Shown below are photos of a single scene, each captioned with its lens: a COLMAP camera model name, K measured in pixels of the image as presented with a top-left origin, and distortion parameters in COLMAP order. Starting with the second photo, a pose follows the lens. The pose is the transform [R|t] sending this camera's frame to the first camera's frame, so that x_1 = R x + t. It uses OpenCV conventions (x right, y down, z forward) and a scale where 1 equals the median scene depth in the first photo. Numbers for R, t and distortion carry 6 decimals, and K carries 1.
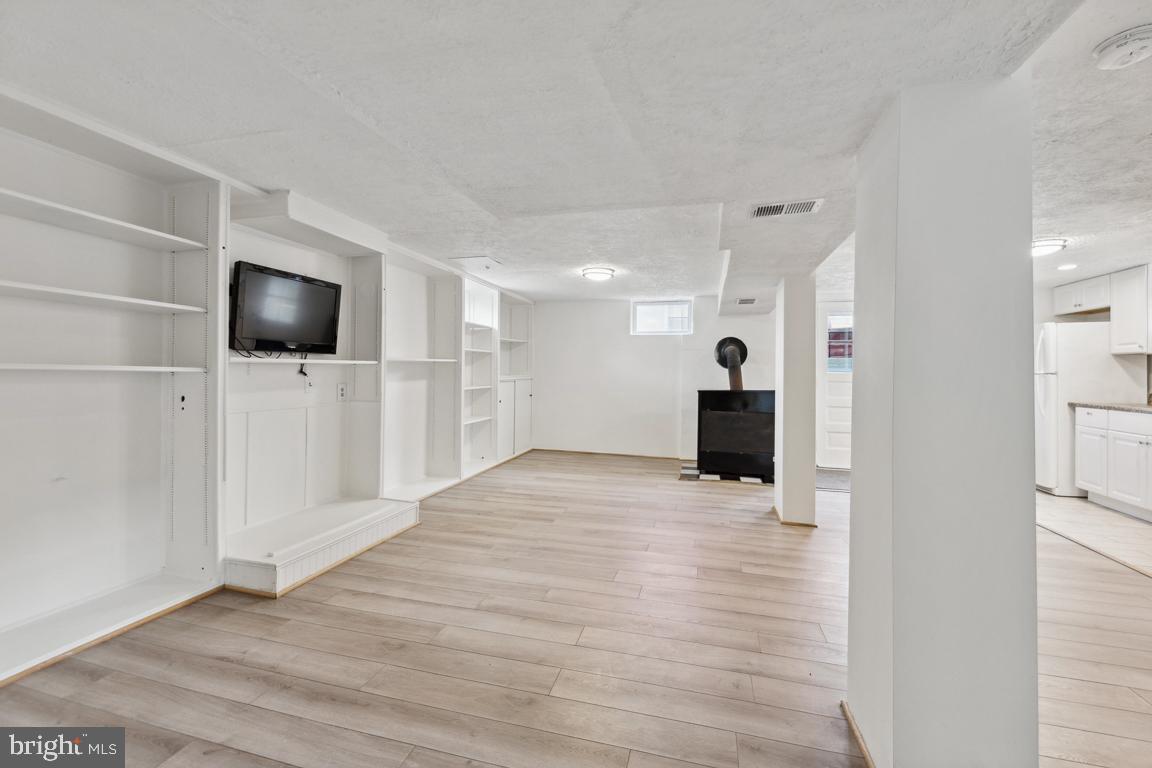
lens RADIAL K [[478.7, 0, 576.4], [0, 478.7, 372.6], [0, 0, 1]] dist [-0.001372, -0.000030]
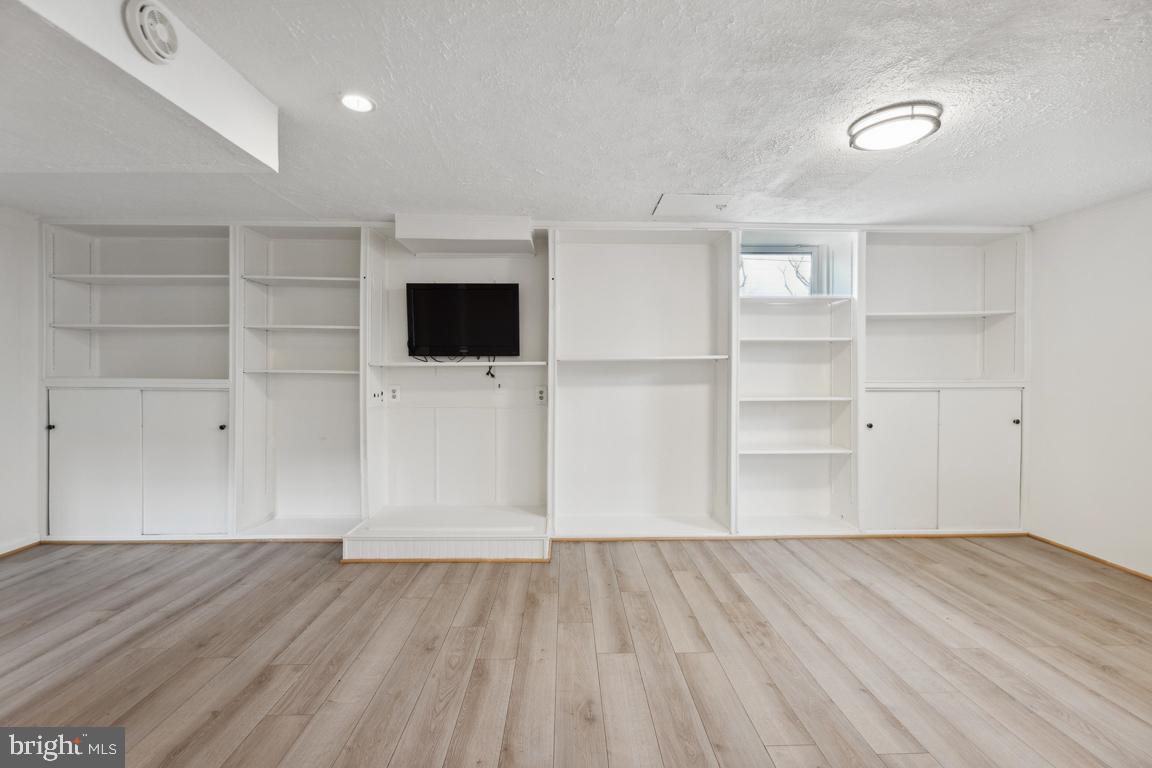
lens RADIAL K [[478.7, 0, 576.4], [0, 478.7, 372.6], [0, 0, 1]] dist [-0.001372, -0.000030]
pose [[0.284520, -0.005669, -0.958653, 0.491509], [-0.000388, 0.999982, -0.006028, 0.002079], [0.958670, 0.002087, 0.284513, 0.874753]]
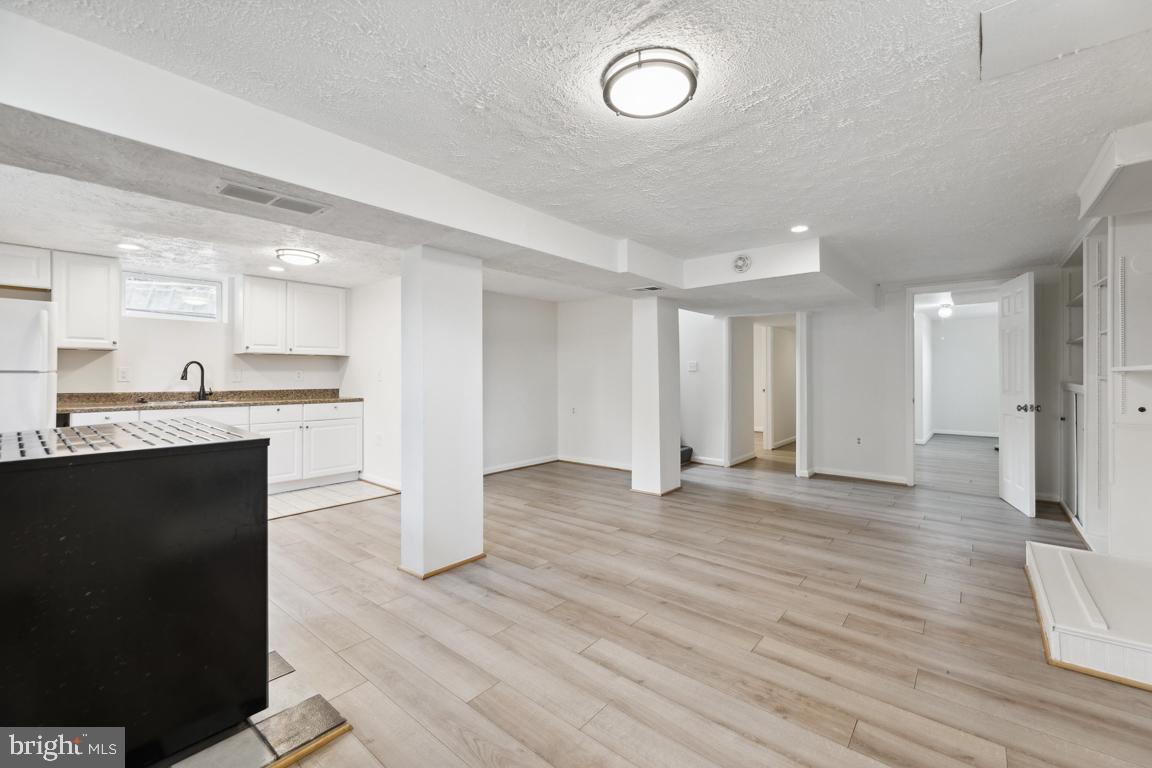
lens RADIAL K [[478.7, 0, 576.4], [0, 478.7, 372.6], [0, 0, 1]] dist [-0.001372, -0.000030]
pose [[-0.907476, -0.005856, 0.420064, -0.072469], [-0.006713, 0.999977, -0.000564, -0.006738], [-0.420051, -0.003331, -0.907494, 1.835534]]
